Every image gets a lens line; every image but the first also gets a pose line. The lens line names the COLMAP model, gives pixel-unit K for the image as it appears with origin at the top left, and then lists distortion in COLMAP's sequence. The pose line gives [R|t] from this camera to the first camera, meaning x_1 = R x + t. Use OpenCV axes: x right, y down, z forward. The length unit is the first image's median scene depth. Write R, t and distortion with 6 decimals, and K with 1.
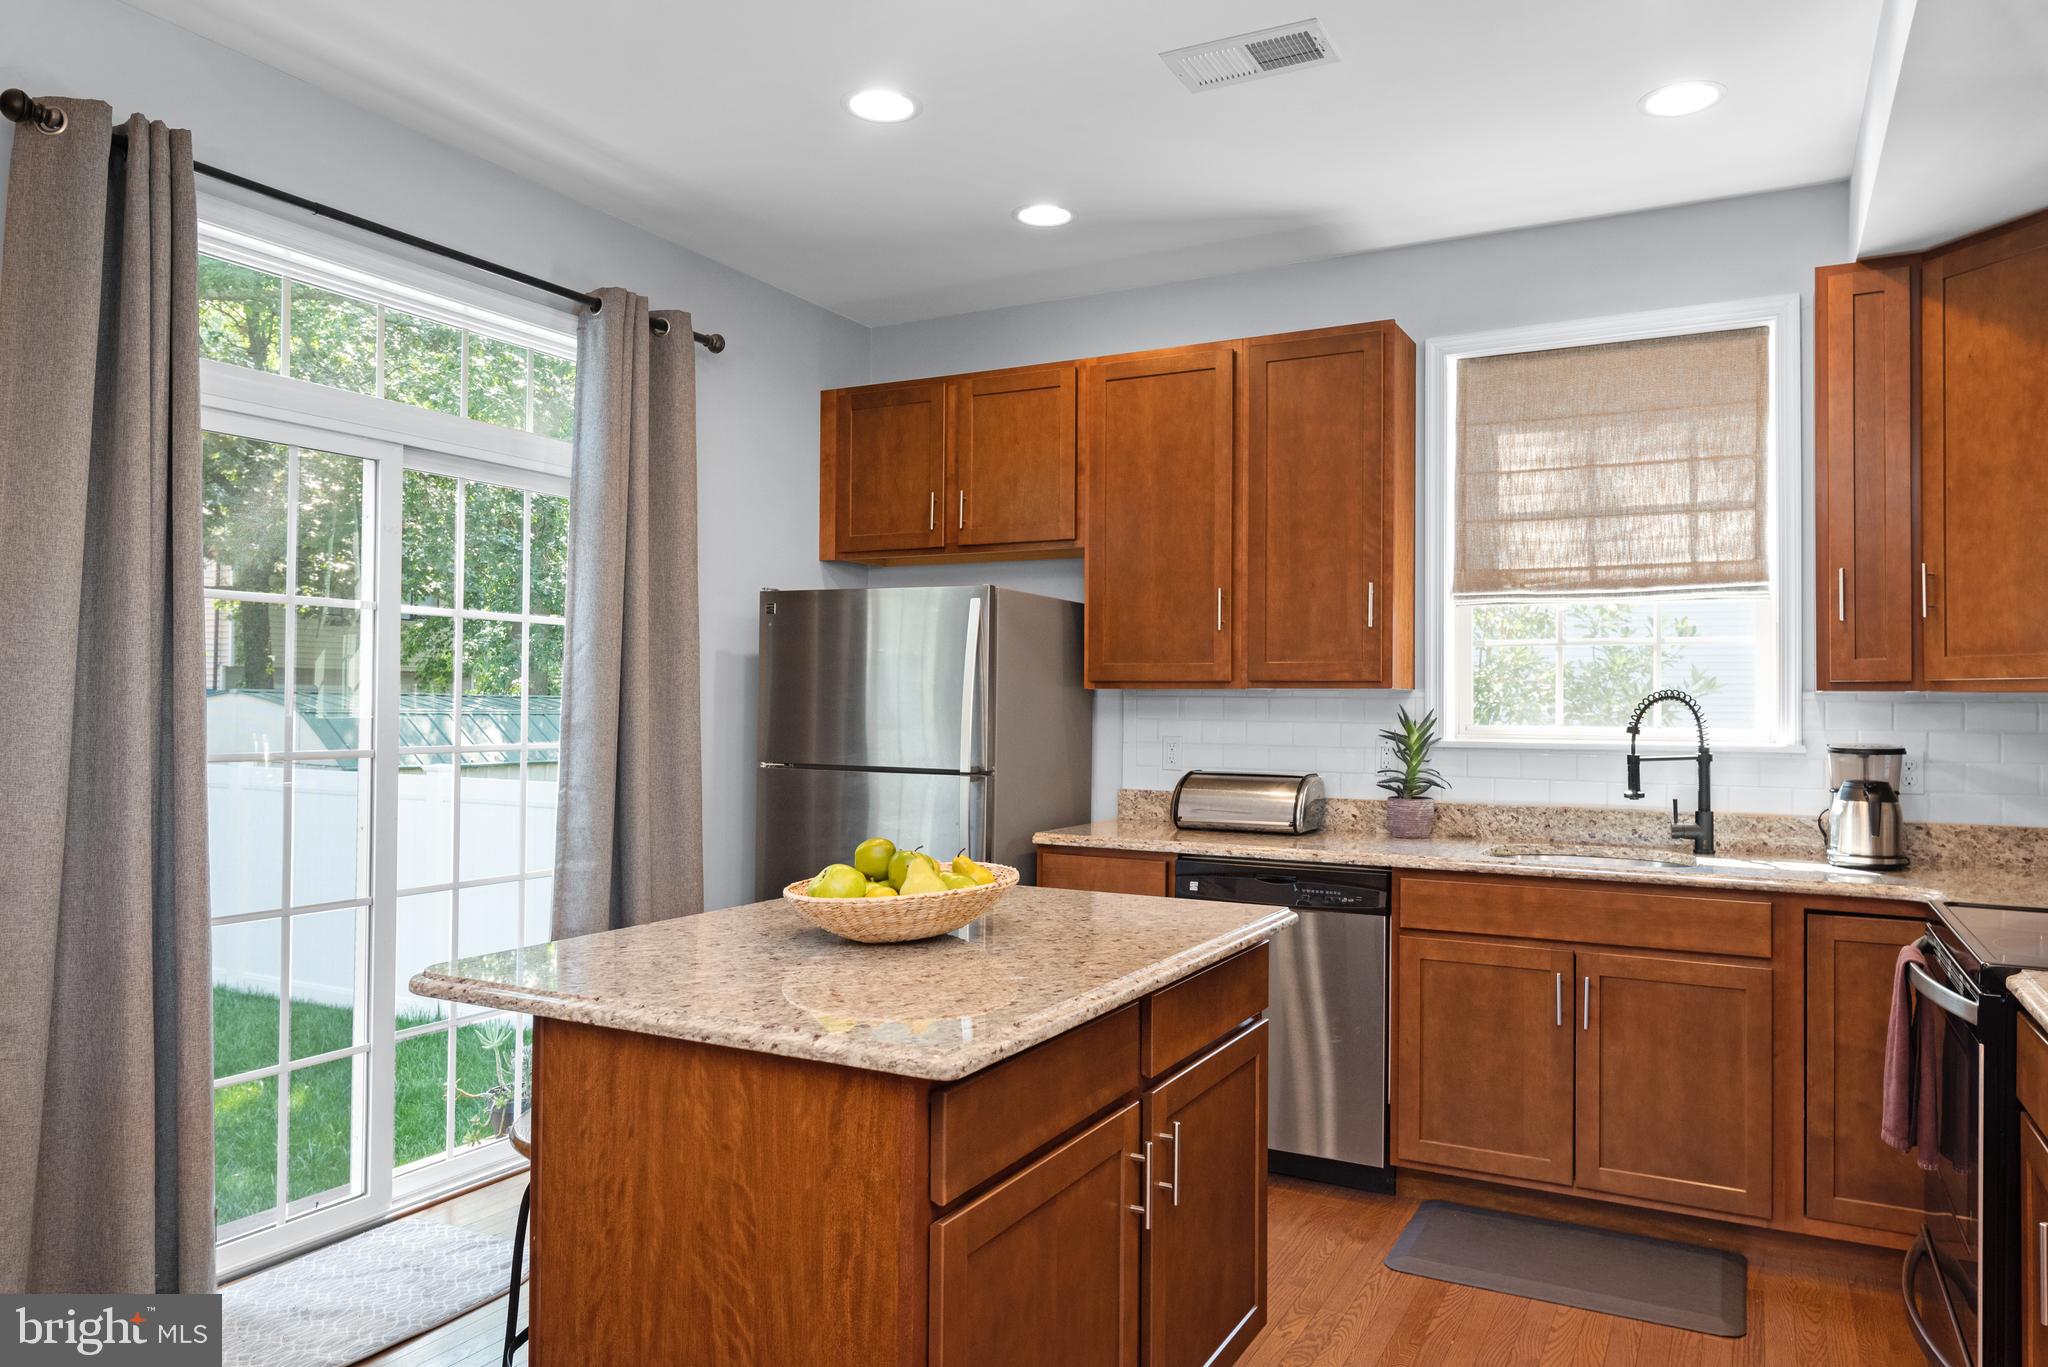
lens RADIAL K [[1323.4, 0, 1054.1], [0, 1323.4, 684.1], [0, 0, 1]] dist [-0.002213, 0.000860]
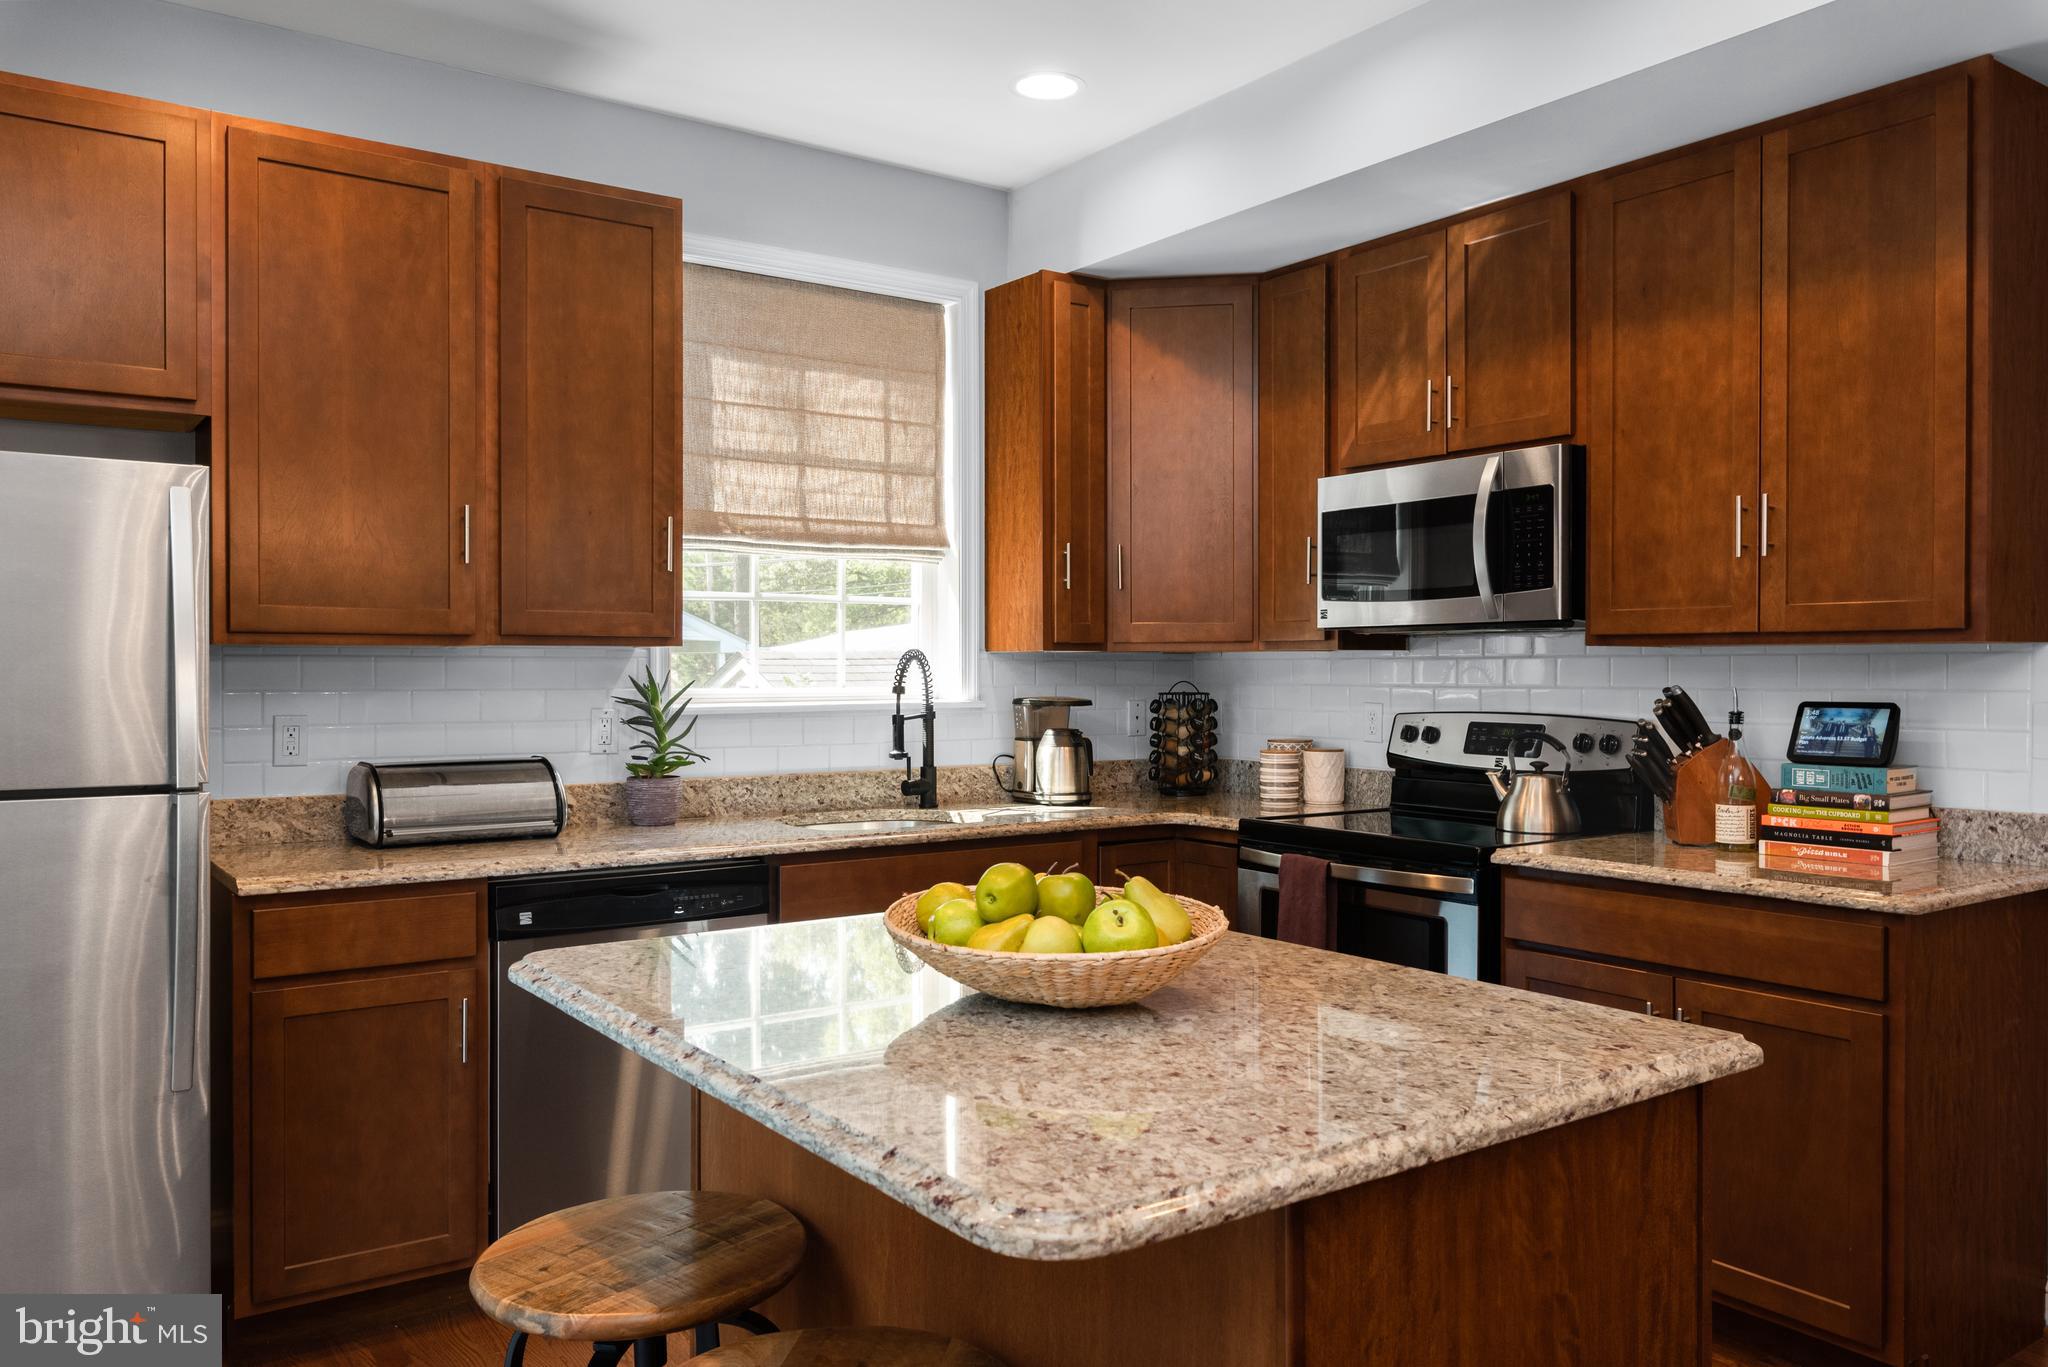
lens RADIAL K [[1505.7, 0, 1024.0], [0, 1505.7, 683.5], [0, 0, 1]] dist [0.000490, 0.000790]
pose [[0.453491, -0.017833, 0.891083, -0.497487], [-0.008622, 0.999665, 0.024394, 0.001852], [-0.891219, -0.018745, 0.453185, 0.383123]]
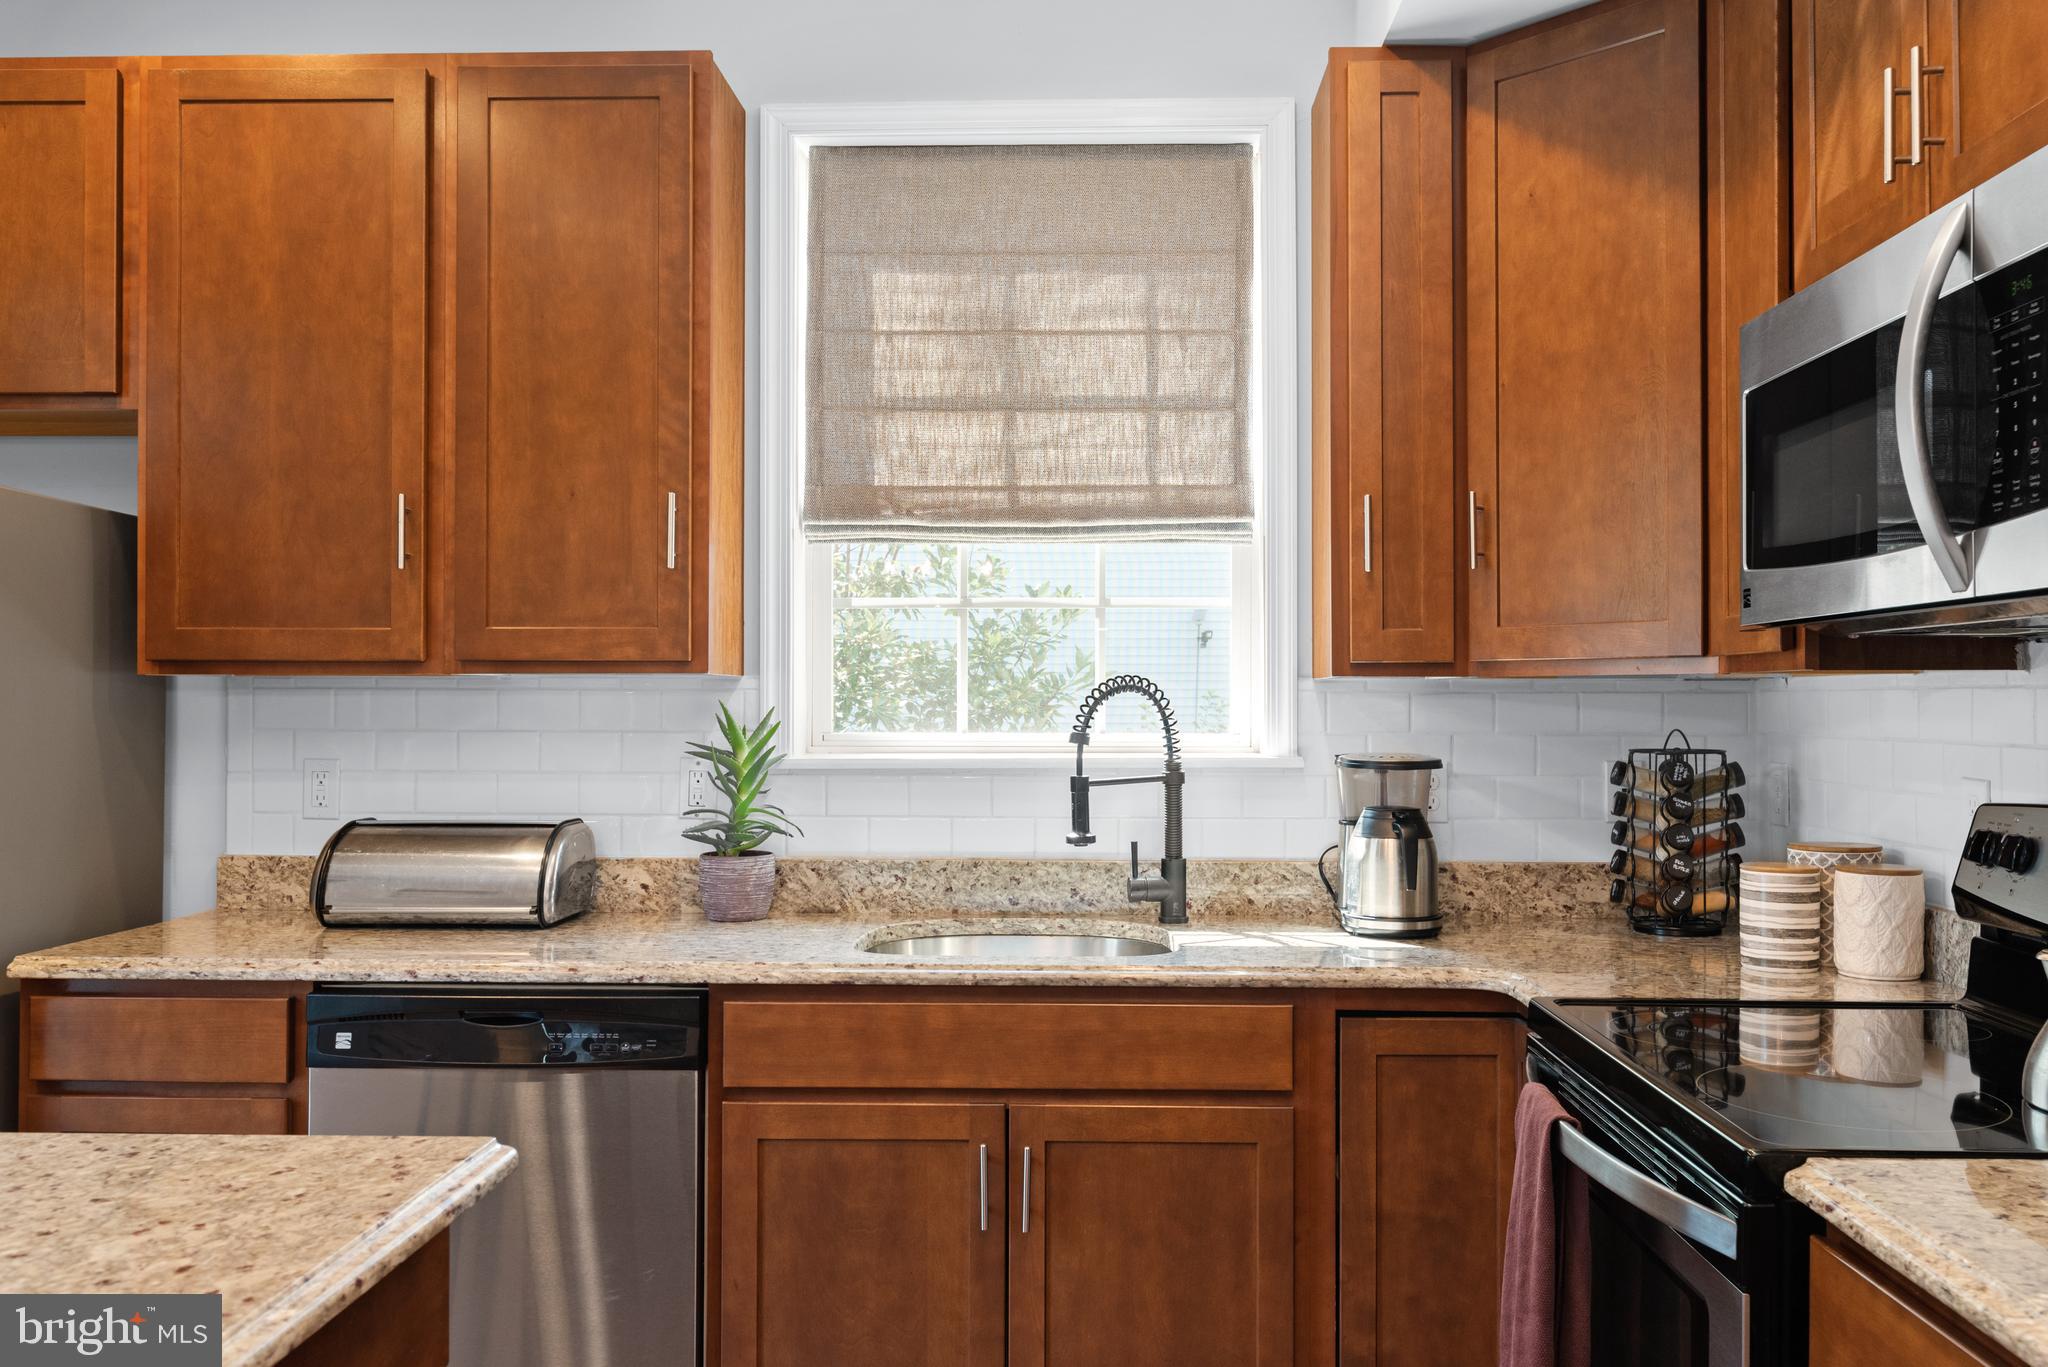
lens RADIAL K [[1667.9, 0, 1050.2], [0, 1667.9, 684.9], [0, 0, 1]] dist [-0.000746, 0.002538]
pose [[0.897110, -0.002294, 0.441802, 0.063539], [-0.000706, 0.999978, 0.006625, 0.003465], [-0.441807, -0.006256, 0.897088, 0.264429]]
